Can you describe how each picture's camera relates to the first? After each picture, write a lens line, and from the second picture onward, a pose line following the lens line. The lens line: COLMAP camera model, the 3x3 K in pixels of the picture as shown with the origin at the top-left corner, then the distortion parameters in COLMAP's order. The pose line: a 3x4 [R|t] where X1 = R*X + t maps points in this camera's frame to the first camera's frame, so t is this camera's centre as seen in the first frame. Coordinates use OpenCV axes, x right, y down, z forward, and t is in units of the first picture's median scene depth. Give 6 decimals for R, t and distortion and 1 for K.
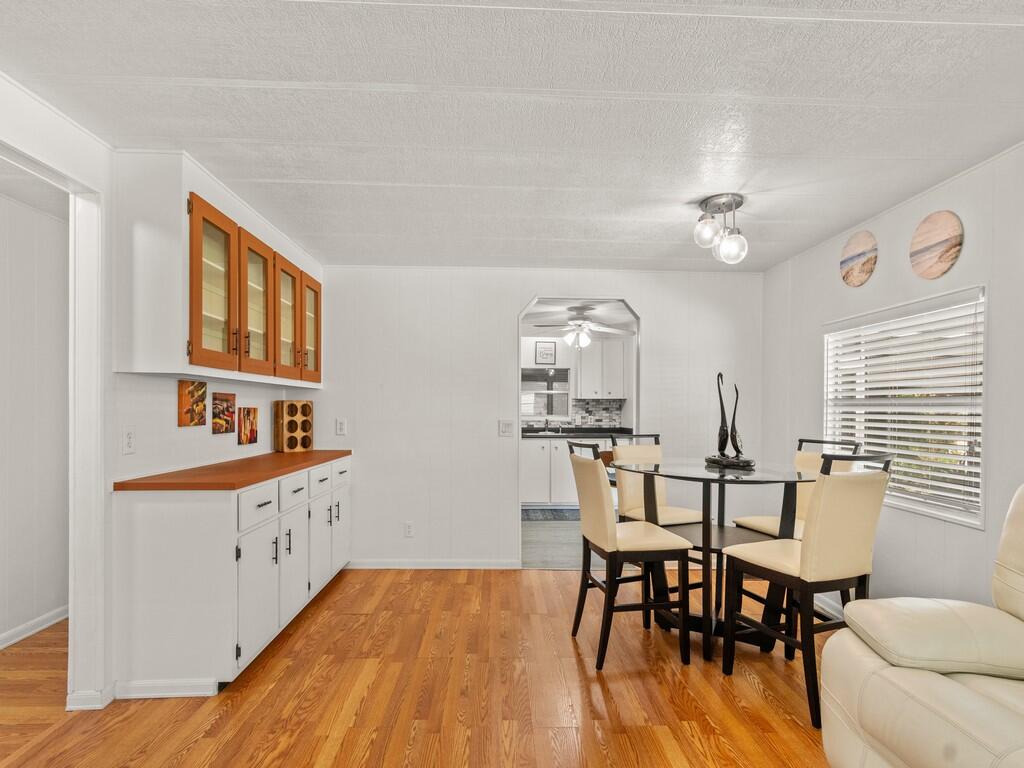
lens RADIAL K [[508.7, 0, 504.9], [0, 508.7, 414.3], [0, 0, 1]] dist [0.001191, 0.003295]
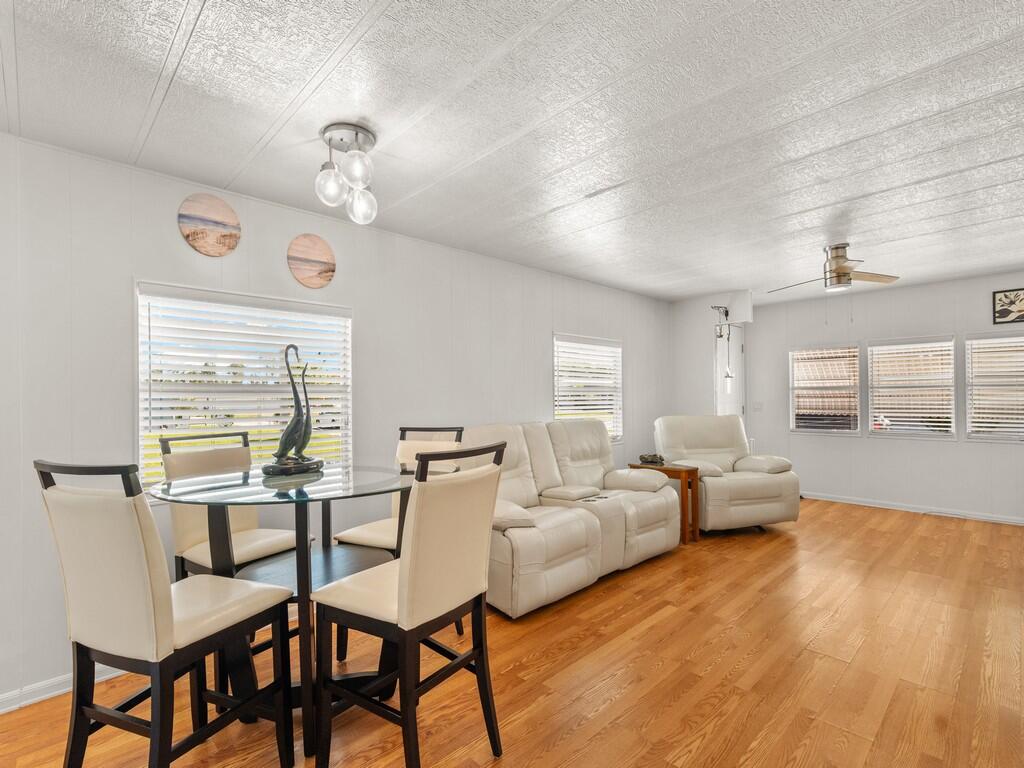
lens RADIAL K [[508.7, 0, 497.0], [0, 508.7, 402.5], [0, 0, 1]] dist [0.001191, 0.003295]
pose [[-0.689112, -0.010543, 0.724578, -0.263772], [0.013469, 0.999535, 0.027353, -0.017246], [-0.724530, 0.028609, -0.688650, 1.182295]]
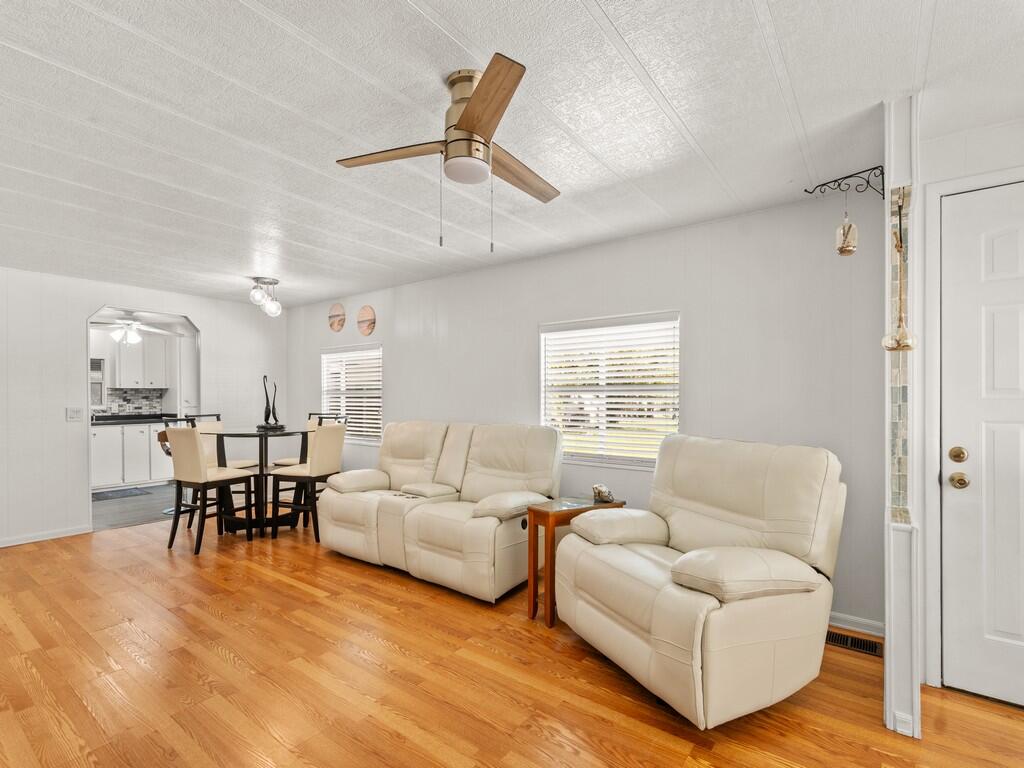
lens RADIAL K [[508.7, 0, 516.9], [0, 508.7, 398.2], [0, 0, 1]] dist [0.001191, 0.003295]
pose [[0.615276, -0.008019, 0.788271, -0.368497], [0.014465, 0.999895, -0.001119, 0.008472], [-0.788179, 0.012091, 0.615327, -0.652844]]
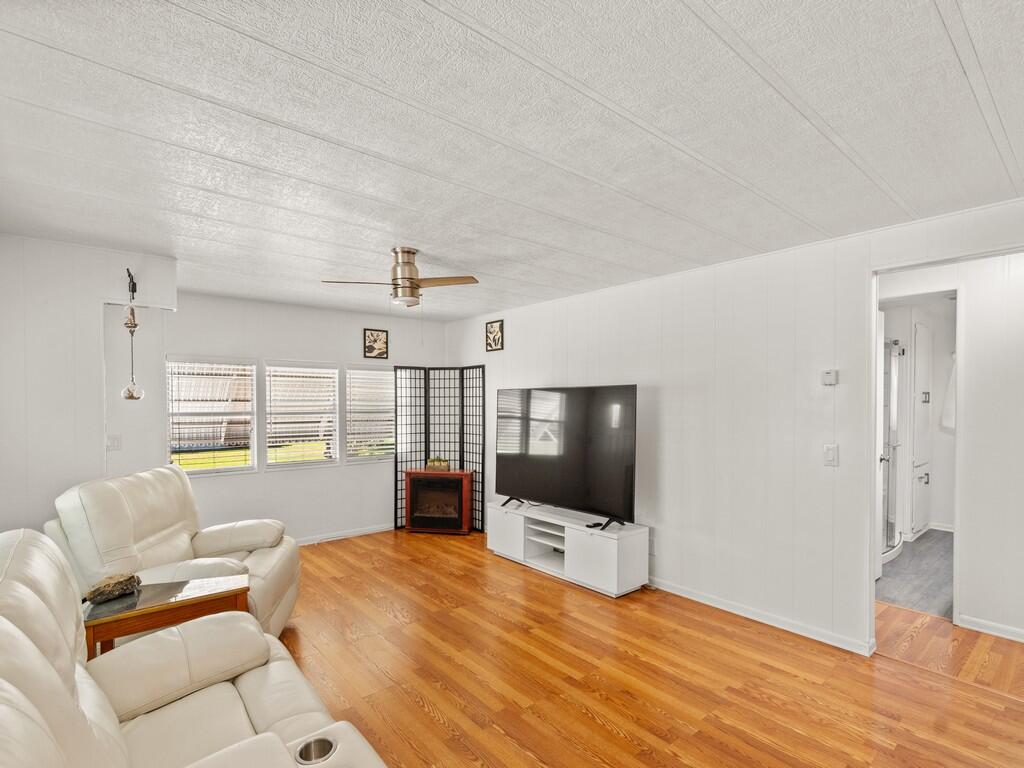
lens RADIAL K [[508.7, 0, 490.9], [0, 508.7, 415.8], [0, 0, 1]] dist [0.001191, 0.003295]
pose [[-0.788168, 0.004650, -0.615442, 0.534103], [-0.017099, 0.999420, 0.029450, -0.052678], [0.615222, 0.033735, -0.787632, 0.651444]]
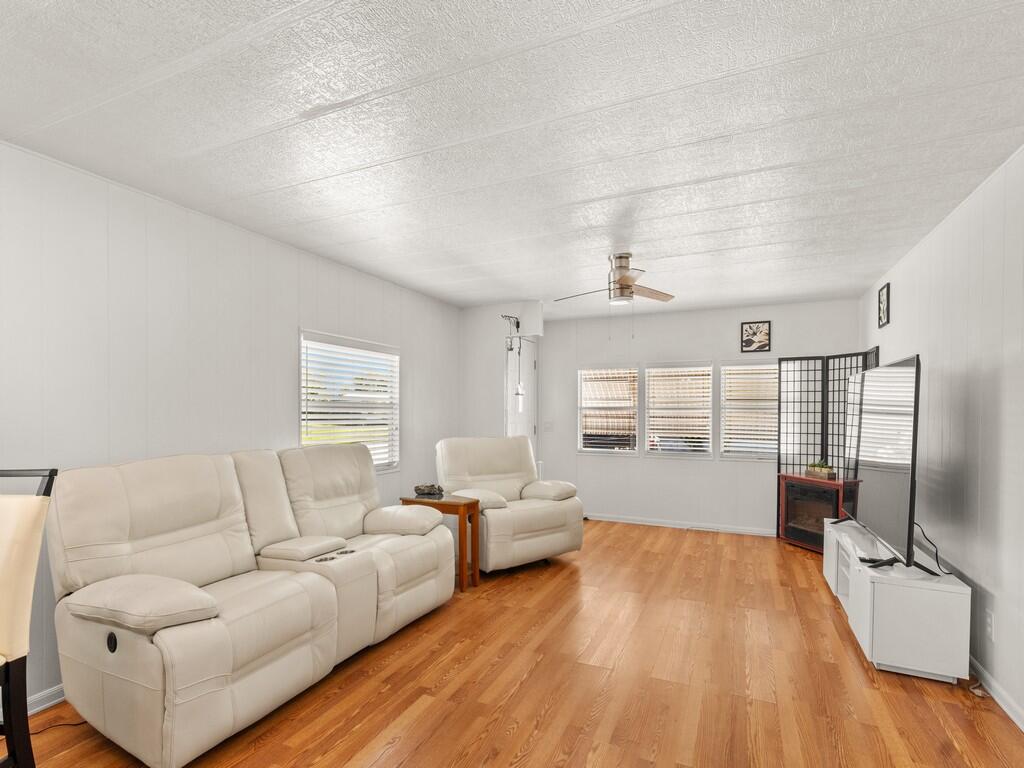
lens RADIAL K [[508.7, 0, 513.6], [0, 508.7, 430.1], [0, 0, 1]] dist [0.001191, 0.003295]
pose [[-0.909288, -0.028912, 0.415162, -0.199308], [-0.007539, 0.998565, 0.053029, -0.019149], [-0.416100, 0.045088, -0.908200, 0.877493]]
